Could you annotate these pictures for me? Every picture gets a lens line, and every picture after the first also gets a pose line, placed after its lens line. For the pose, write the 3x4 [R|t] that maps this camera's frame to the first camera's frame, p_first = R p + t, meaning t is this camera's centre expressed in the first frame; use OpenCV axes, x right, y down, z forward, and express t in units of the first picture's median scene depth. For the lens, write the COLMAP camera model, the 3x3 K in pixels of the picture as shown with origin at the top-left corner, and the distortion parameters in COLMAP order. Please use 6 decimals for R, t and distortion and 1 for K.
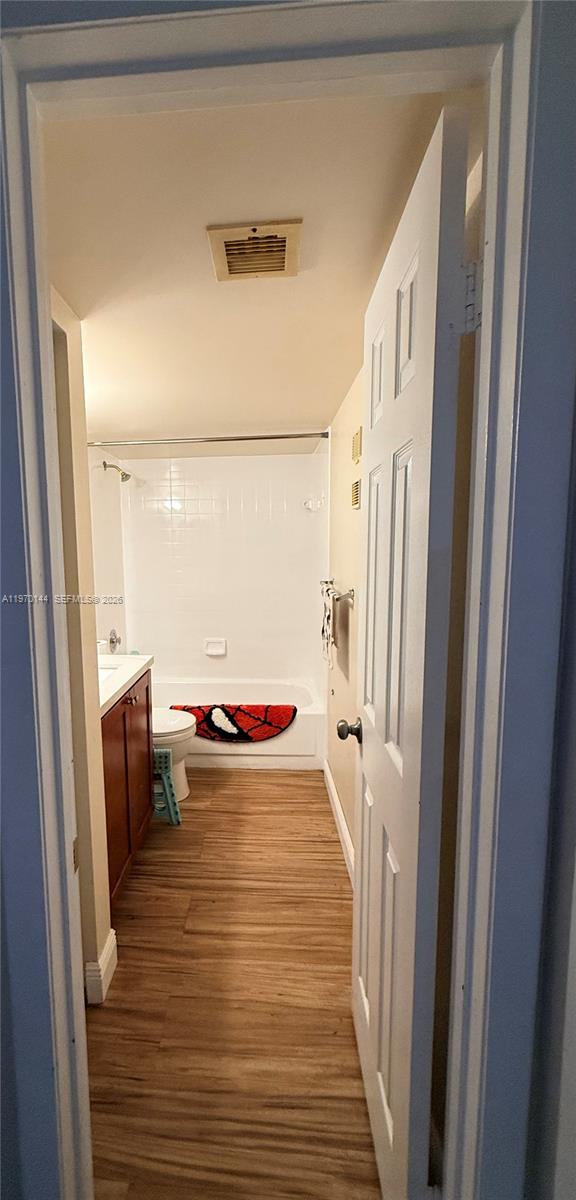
lens RADIAL K [[480.4, 0, 231.5], [0, 480.4, 601.3], [0, 0, 1]] dist [0.000252, 0.000007]
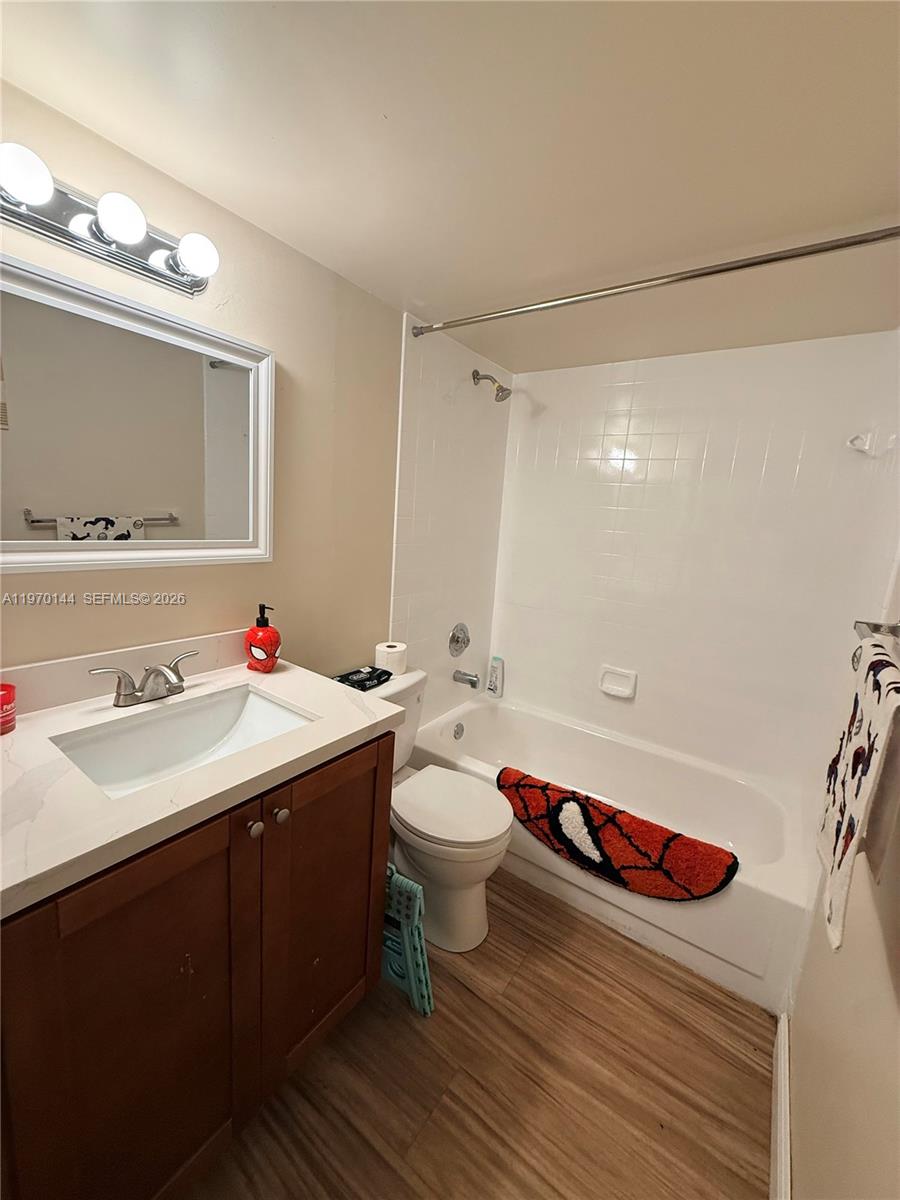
lens RADIAL K [[479.9, 0, 450.0], [0, 479.9, 600.0], [0, 0, 1]] dist [-0.001061, -0.000311]
pose [[0.855029, 0.163953, -0.491981, 0.084346], [-0.138154, 0.986437, 0.088628, -0.039322], [0.499839, -0.007810, 0.866083, 0.453886]]
